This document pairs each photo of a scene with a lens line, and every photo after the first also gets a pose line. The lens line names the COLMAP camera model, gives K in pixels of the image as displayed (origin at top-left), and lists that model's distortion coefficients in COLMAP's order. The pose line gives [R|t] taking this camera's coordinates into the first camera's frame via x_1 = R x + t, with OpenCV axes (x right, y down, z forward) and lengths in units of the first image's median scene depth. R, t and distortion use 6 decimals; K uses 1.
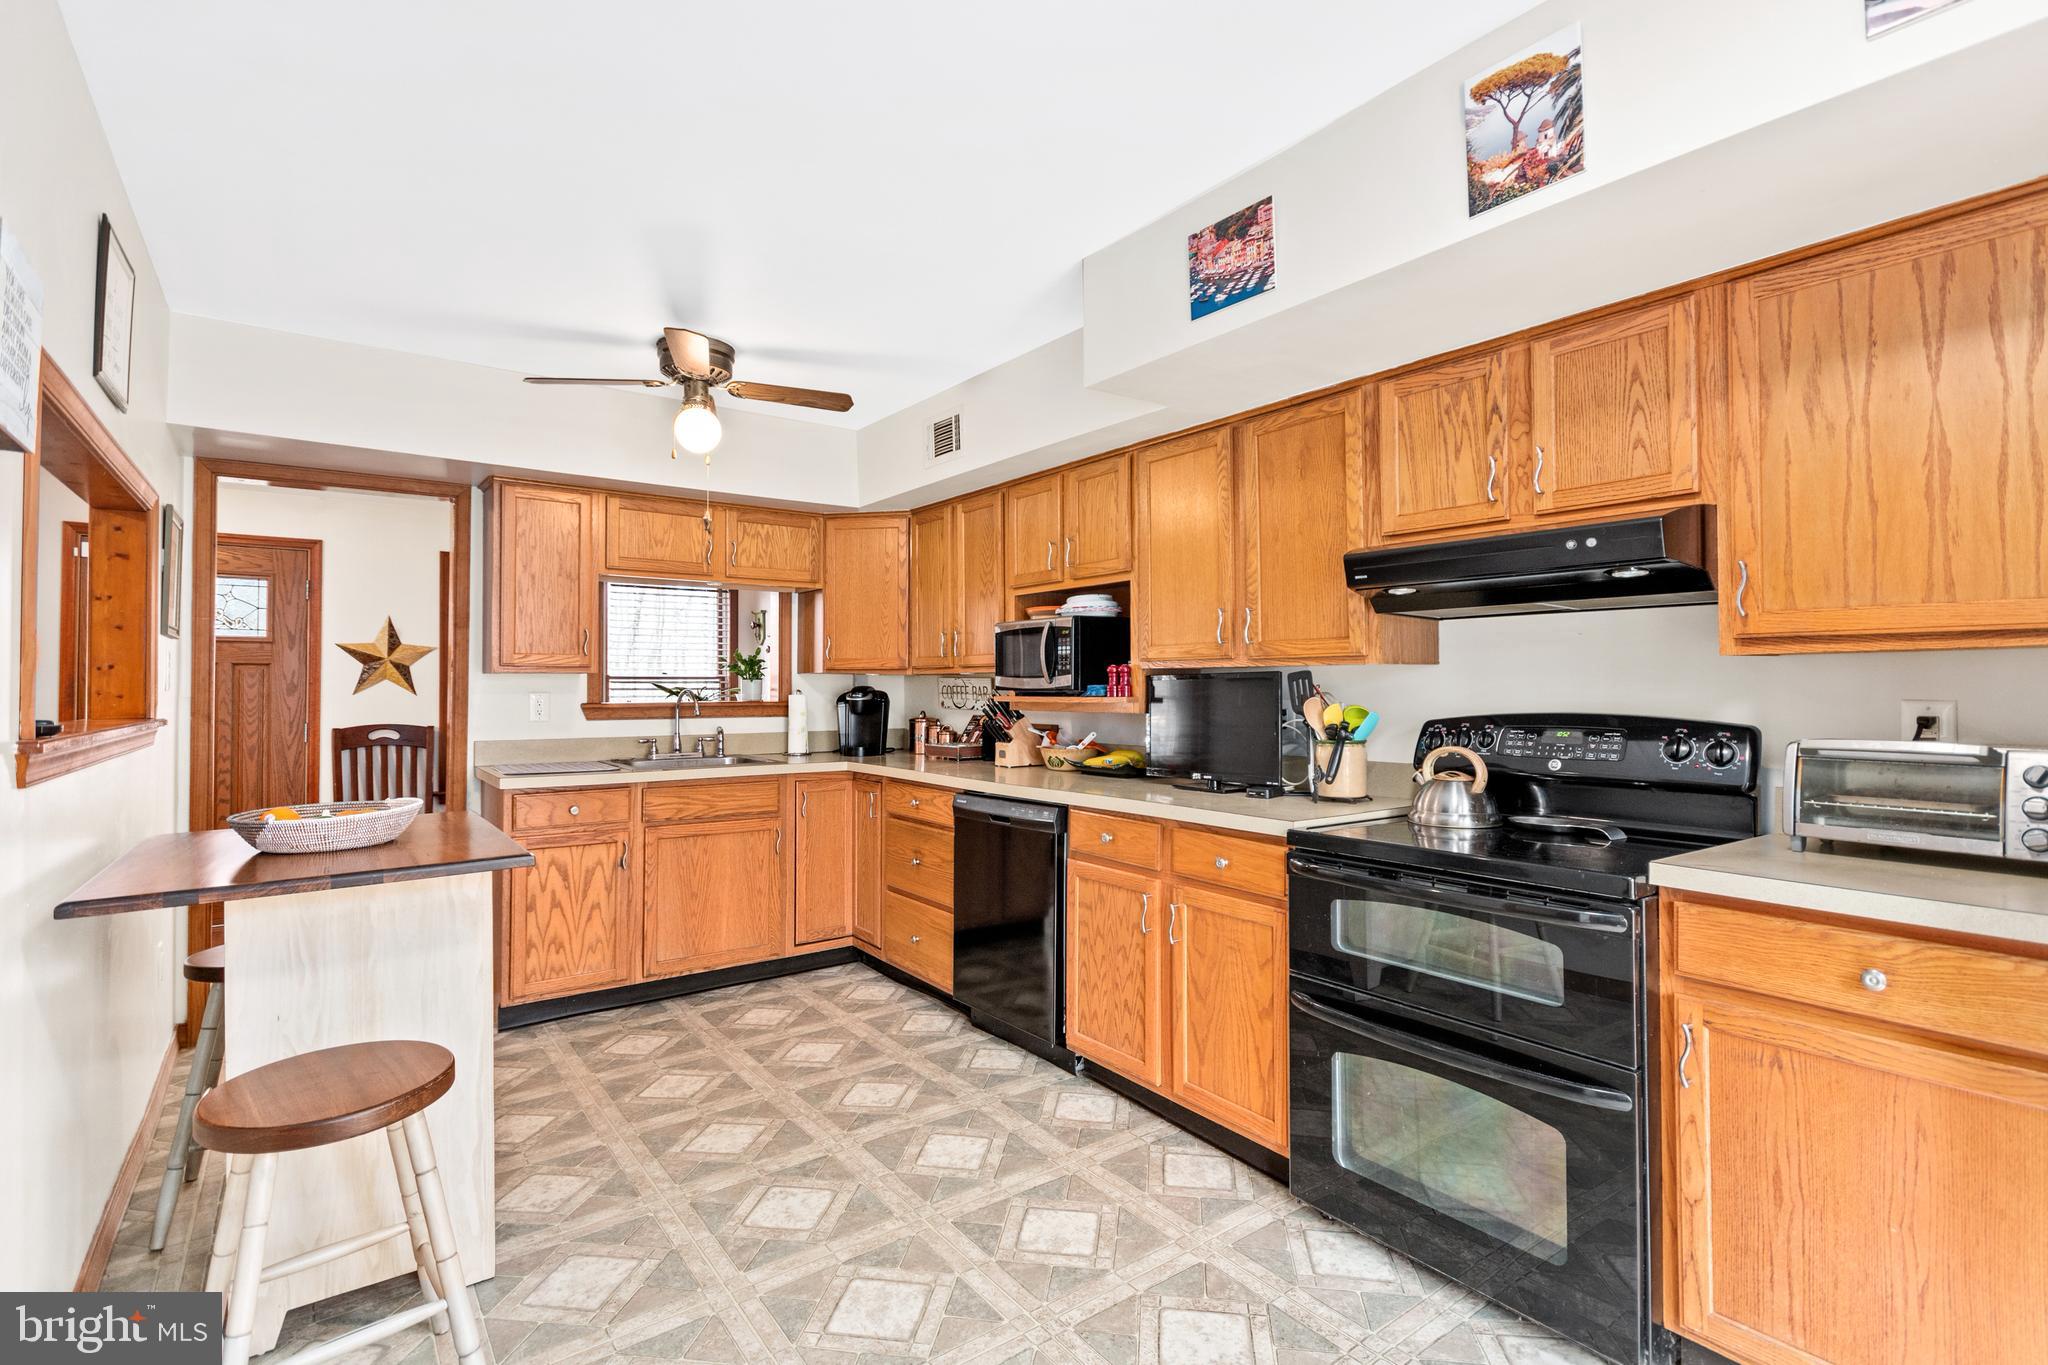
lens RADIAL K [[962.8, 0, 1058.6], [0, 962.8, 667.7], [0, 0, 1]] dist [0.015768, 0.000153]
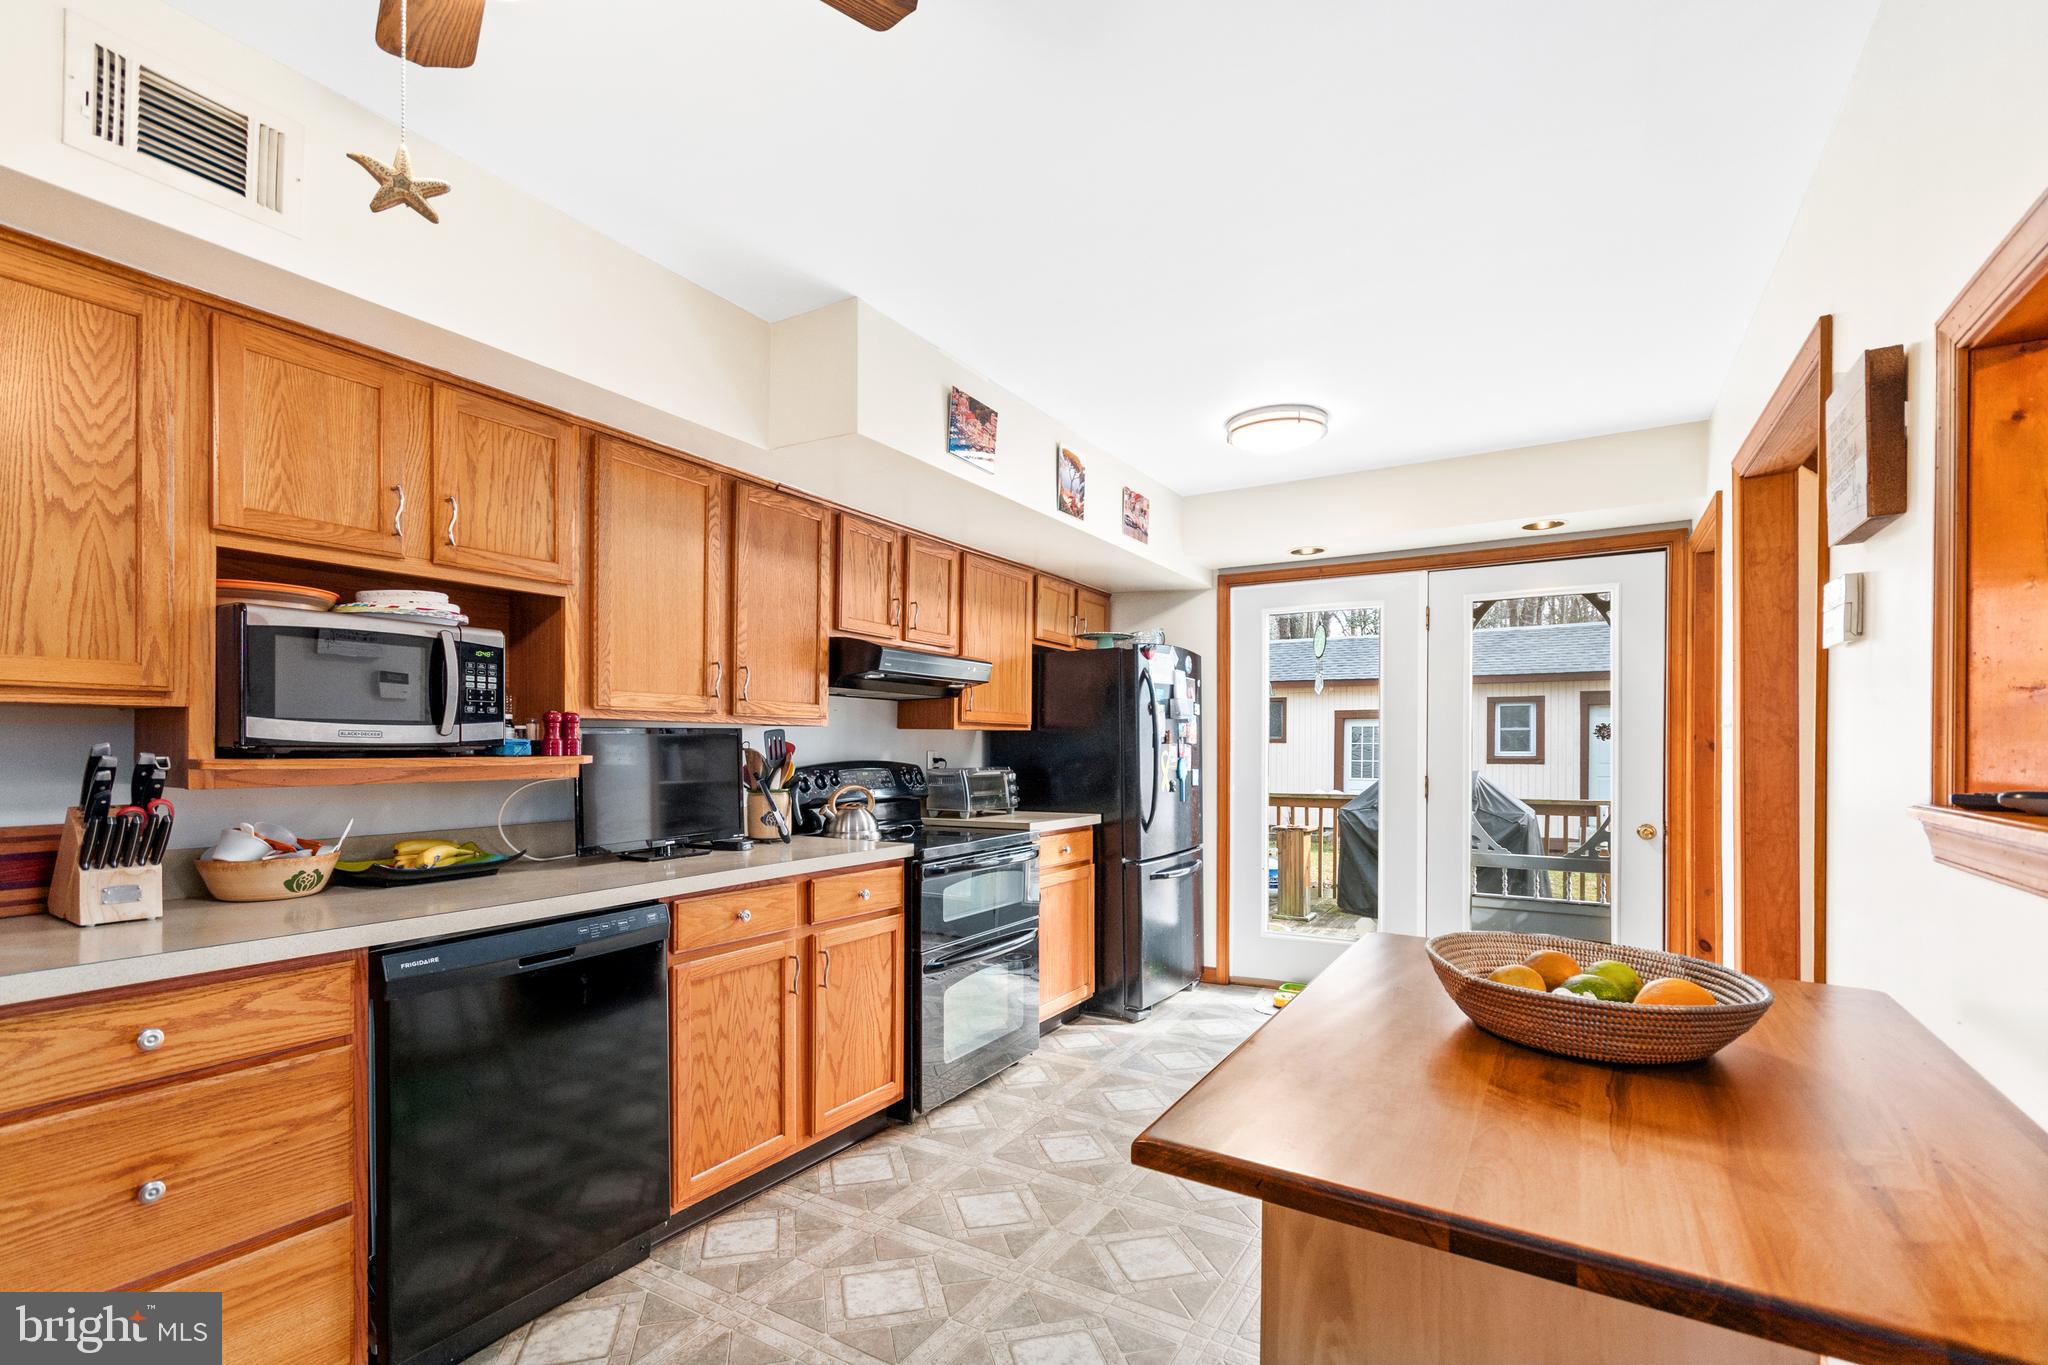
lens RADIAL K [[903.8, 0, 1028.0], [0, 903.8, 747.0], [0, 0, 1]] dist [0.002442, 0.001159]
pose [[-0.349085, 0.003956, 0.937083, -0.850804], [-0.017249, 0.999795, -0.010646, 0.030734], [-0.936932, -0.019880, -0.348945, 1.109215]]
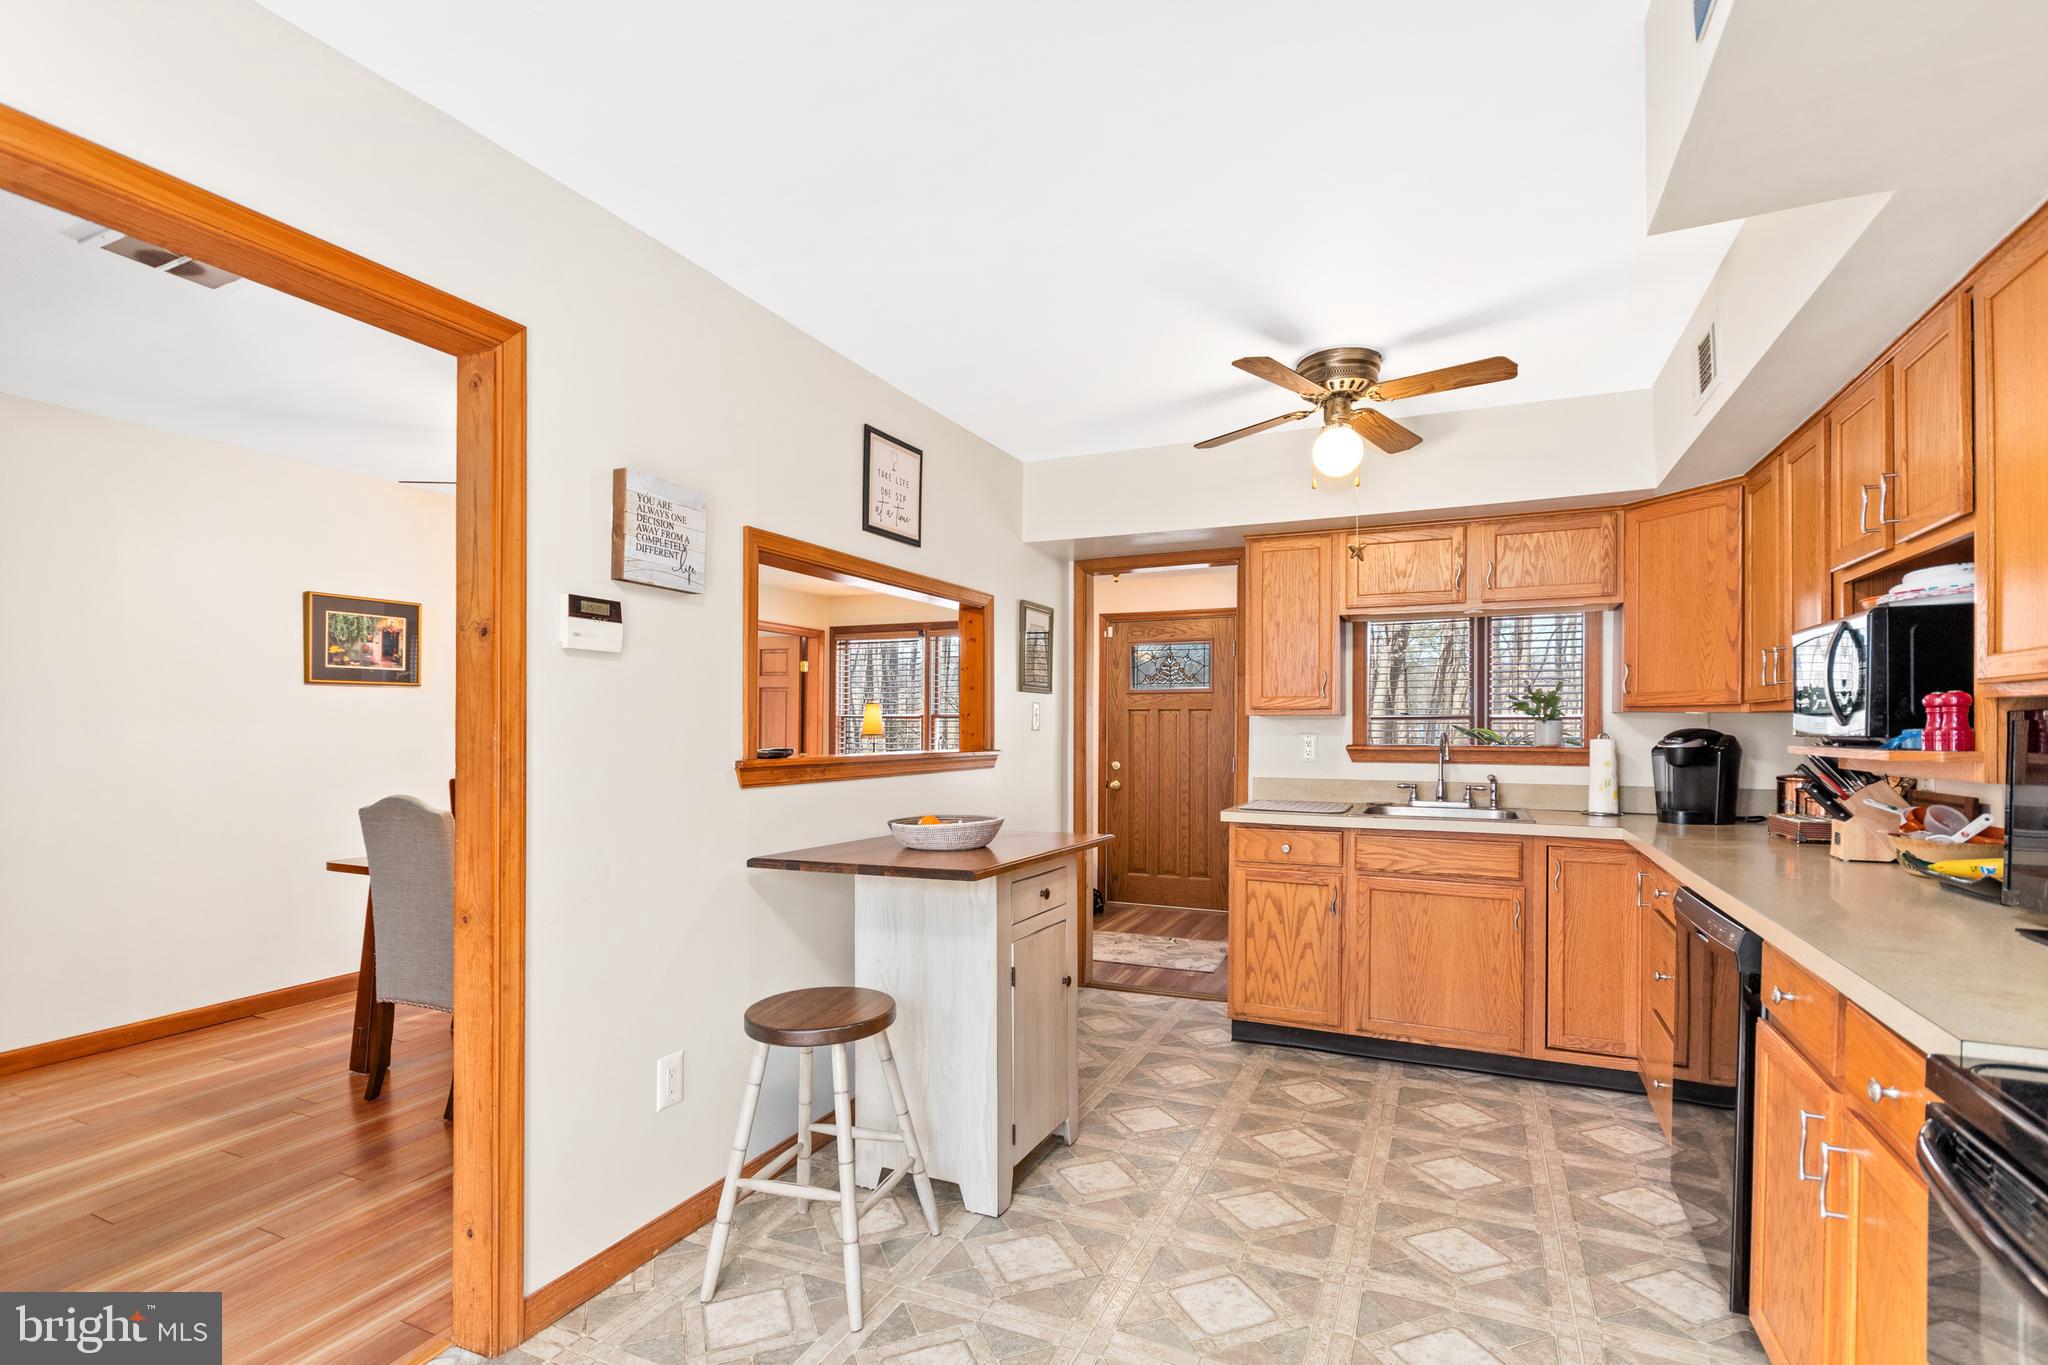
lens RADIAL K [[962.8, 0, 988.3], [0, 962.8, 726.7], [0, 0, 1]] dist [0.015768, 0.000153]
pose [[0.475962, 0.001895, -0.879464, 0.249209], [0.015184, 0.999831, 0.010372, 0.002427], [0.879335, -0.018290, 0.475853, 0.230717]]
